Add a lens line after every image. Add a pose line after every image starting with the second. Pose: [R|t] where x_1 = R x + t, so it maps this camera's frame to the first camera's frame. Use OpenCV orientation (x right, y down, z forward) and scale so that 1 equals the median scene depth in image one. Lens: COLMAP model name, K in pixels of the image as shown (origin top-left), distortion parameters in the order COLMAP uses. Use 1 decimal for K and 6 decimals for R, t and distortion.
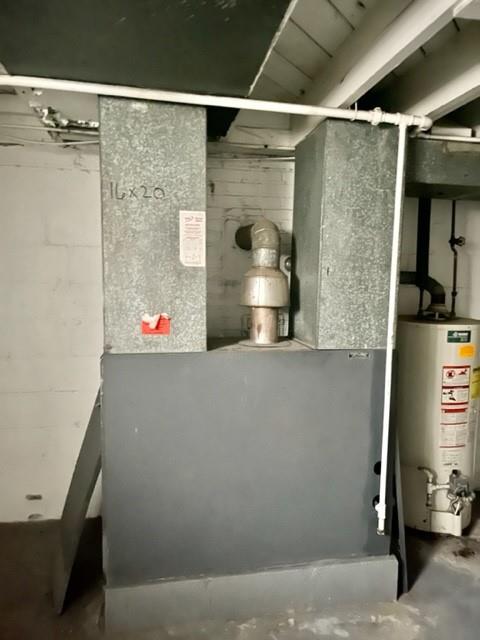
lens RADIAL K [[479.1, 0, 240.0], [0, 479.1, 321.1], [0, 0, 1]] dist [0.020425, -0.036406]
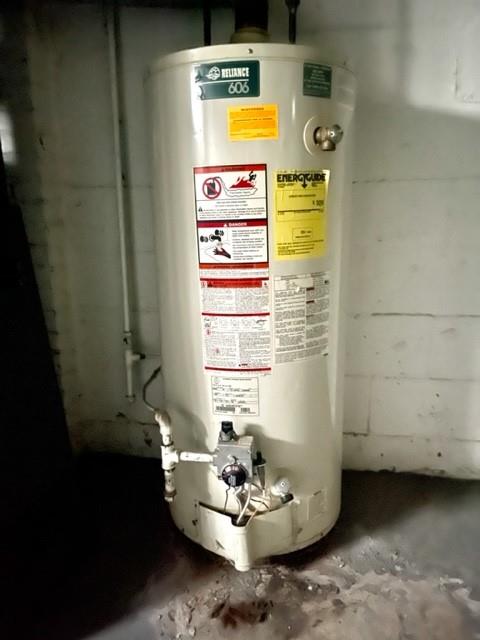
lens RADIAL K [[479.1, 0, 240.7], [0, 479.1, 317.8], [0, 0, 1]] dist [0.020425, -0.036406]
pose [[0.953973, 0.040851, -0.297096, 0.578091], [0.003816, 0.988945, 0.148233, 0.156570], [0.299867, -0.142545, 0.943271, 0.621283]]
